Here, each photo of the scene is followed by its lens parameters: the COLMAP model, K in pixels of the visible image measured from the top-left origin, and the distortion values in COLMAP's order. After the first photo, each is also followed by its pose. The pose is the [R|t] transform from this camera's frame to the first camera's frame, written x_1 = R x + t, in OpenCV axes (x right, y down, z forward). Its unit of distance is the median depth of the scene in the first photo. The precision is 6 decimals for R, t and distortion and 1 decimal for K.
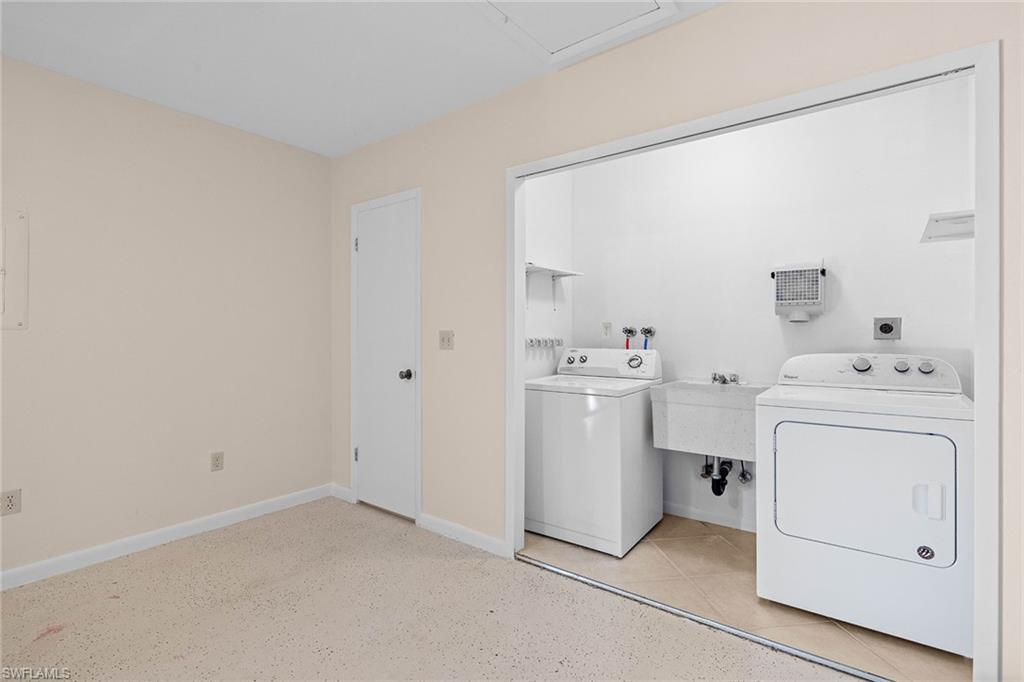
lens RADIAL K [[474.4, 0, 511.9], [0, 474.4, 338.2], [0, 0, 1]] dist [-0.003338, 0.000231]
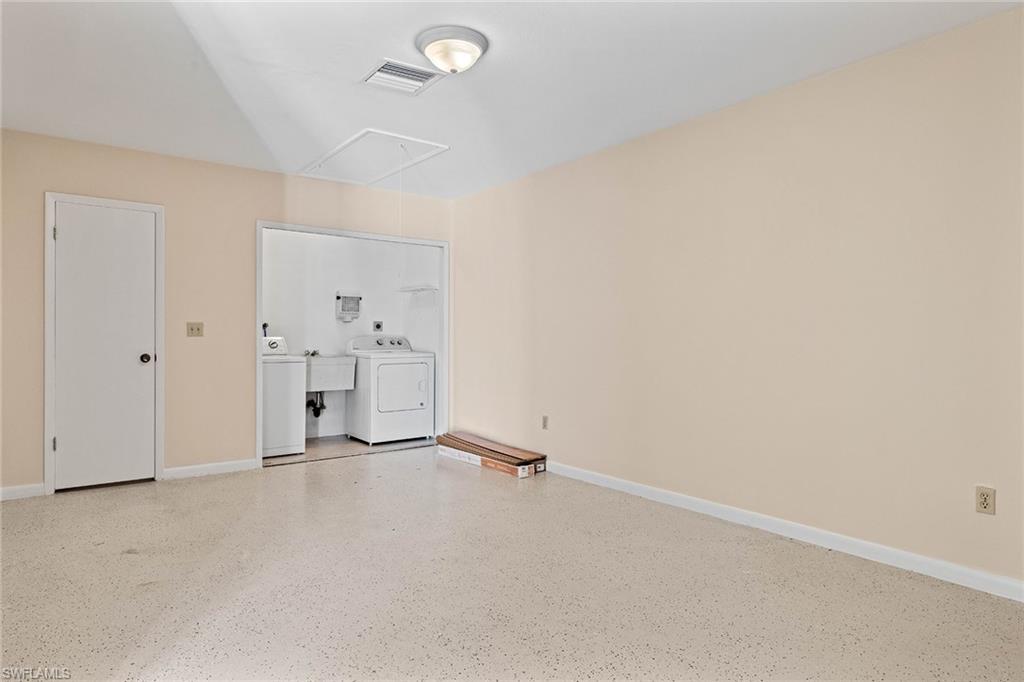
lens RADIAL K [[624.1, 0, 512.0], [0, 624.1, 341.0], [0, 0, 1]] dist [-0.000277, -0.000079]
pose [[0.237970, -0.007765, 0.971241, -1.642359], [-0.000931, 0.999966, 0.008223, 0.021379], [-0.971272, -0.002861, 0.237955, -0.284955]]
